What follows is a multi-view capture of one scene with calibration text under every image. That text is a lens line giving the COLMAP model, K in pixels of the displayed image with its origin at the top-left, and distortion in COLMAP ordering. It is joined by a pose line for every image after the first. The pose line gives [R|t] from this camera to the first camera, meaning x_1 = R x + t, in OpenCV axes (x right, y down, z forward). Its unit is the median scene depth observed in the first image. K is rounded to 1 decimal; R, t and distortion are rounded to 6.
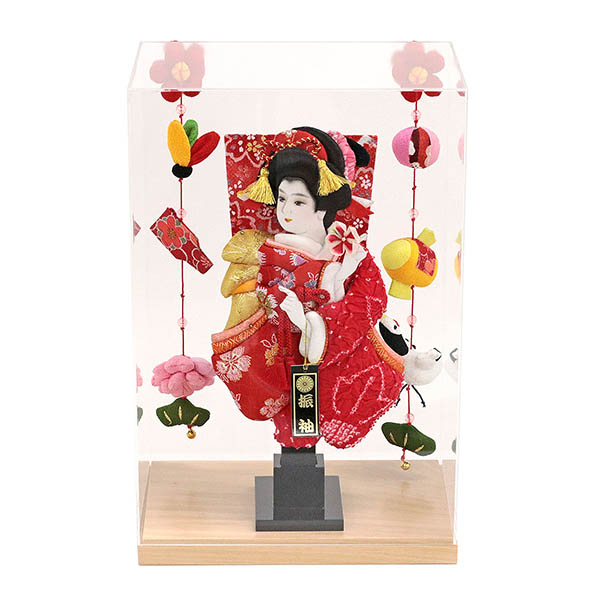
lens RADIAL K [[2217.3, 0, 300.0], [0, 2217.3, 300.0], [0, 0, 1]] dist [-0.026024, -1.464415]
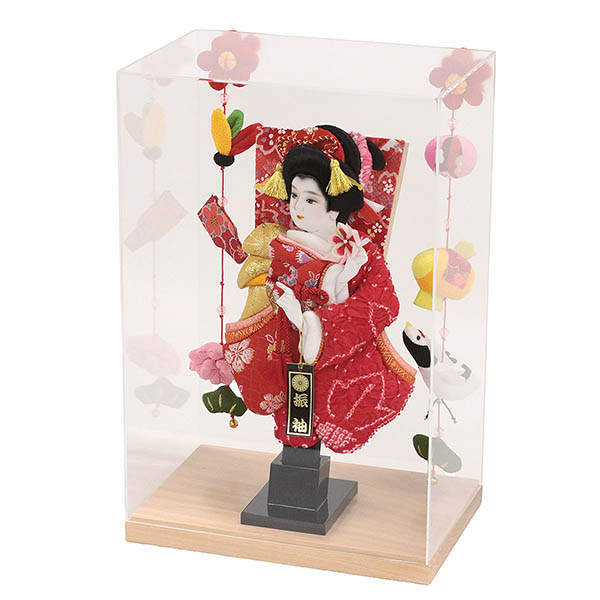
lens RADIAL K [[2217.3, 0, 300.0], [0, 2217.3, 300.0], [0, 0, 1]] dist [-0.026024, -1.464415]
pose [[0.947112, 0.106016, -0.302886, 0.296094], [-0.106081, 0.994224, 0.016285, -0.015114], [0.302863, 0.016707, 0.952888, 0.053132]]
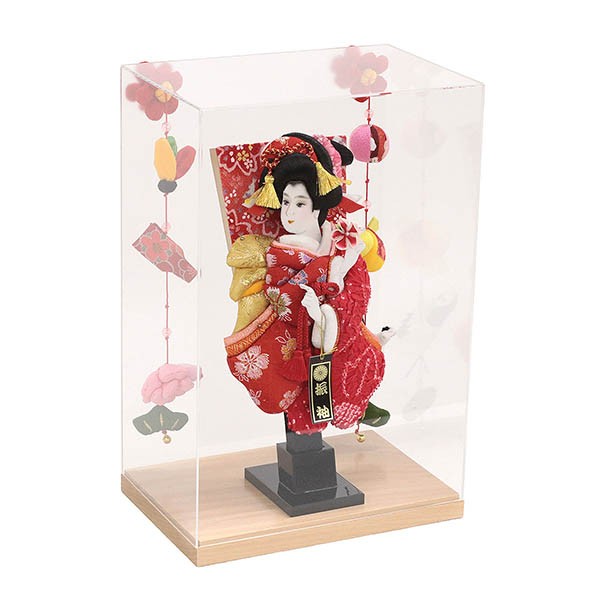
lens RADIAL K [[2217.3, 0, 300.0], [0, 2217.3, 300.0], [0, 0, 1]] dist [-0.026024, -1.464415]
pose [[0.902488, -0.117247, 0.414449, -0.440883], [0.114221, 0.992934, 0.032177, -0.032132], [-0.415294, 0.018300, 0.909503, 0.032884]]
